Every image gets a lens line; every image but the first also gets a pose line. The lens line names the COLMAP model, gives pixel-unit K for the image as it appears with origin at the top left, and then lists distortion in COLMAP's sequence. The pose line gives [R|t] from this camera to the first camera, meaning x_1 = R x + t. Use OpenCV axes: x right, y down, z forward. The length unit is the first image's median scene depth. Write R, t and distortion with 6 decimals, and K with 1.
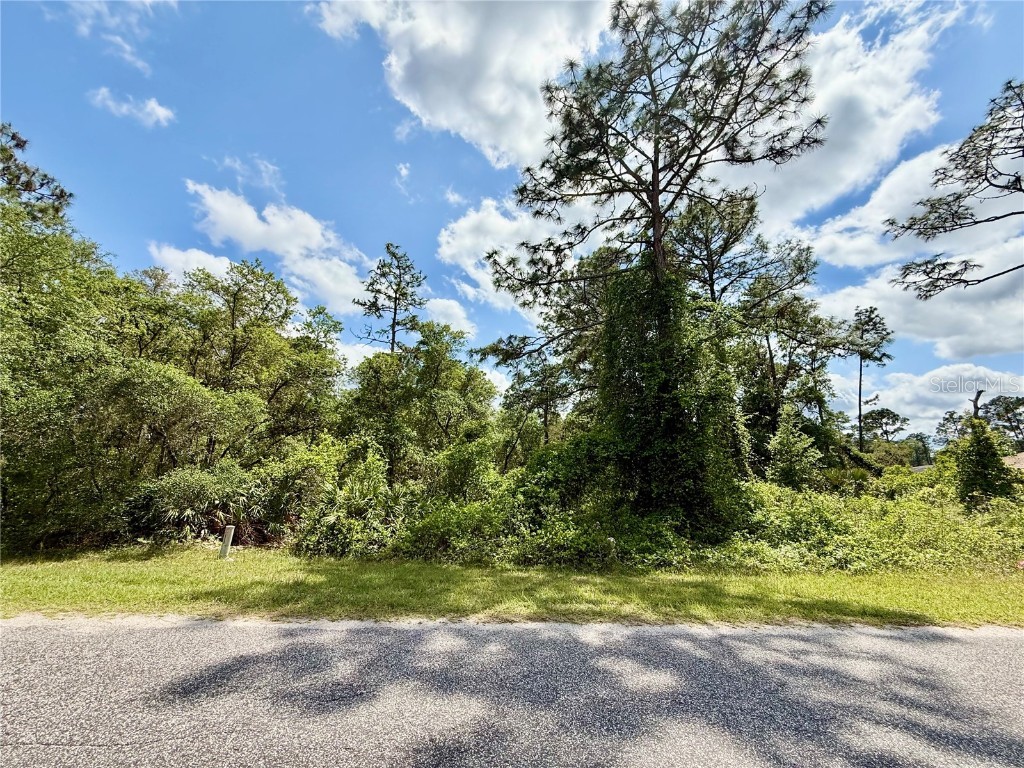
lens RADIAL K [[401.2, 0, 508.7], [0, 401.2, 392.5], [0, 0, 1]] dist [0.000128, -0.000149]
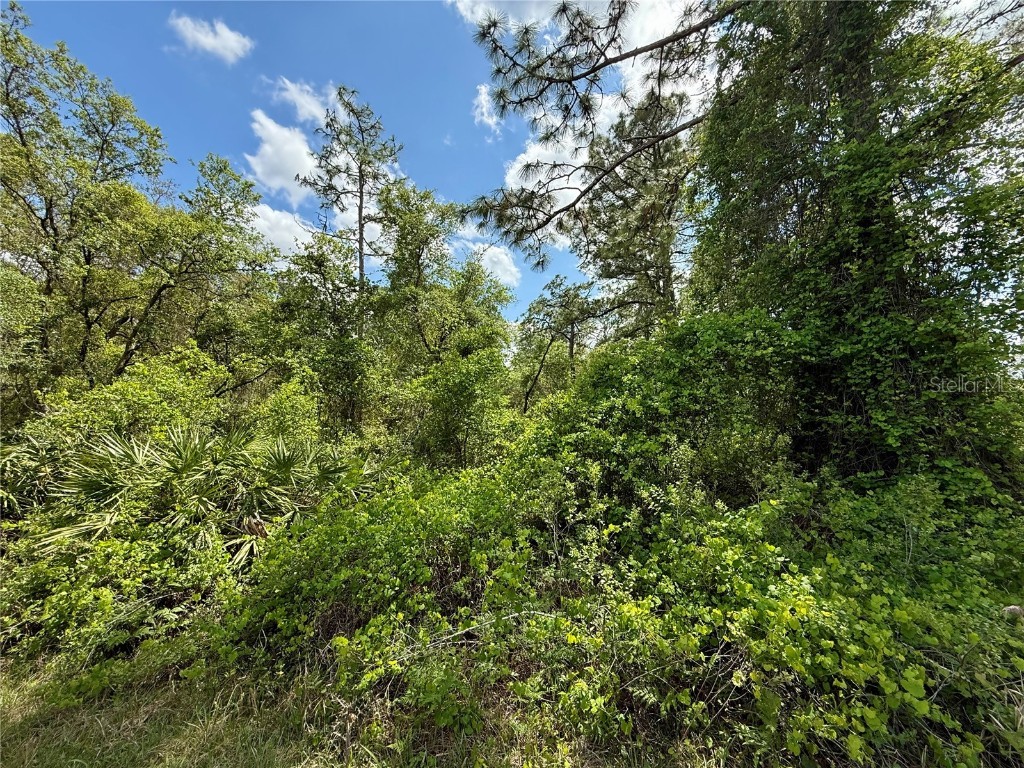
lens RADIAL K [[401.2, 0, 508.7], [0, 401.2, 392.5], [0, 0, 1]] dist [0.000128, -0.000149]
pose [[0.998044, -0.041665, -0.046598, -0.007350], [0.047516, 0.990046, 0.132479, 0.082510], [0.040615, -0.134434, 0.990090, 0.358851]]
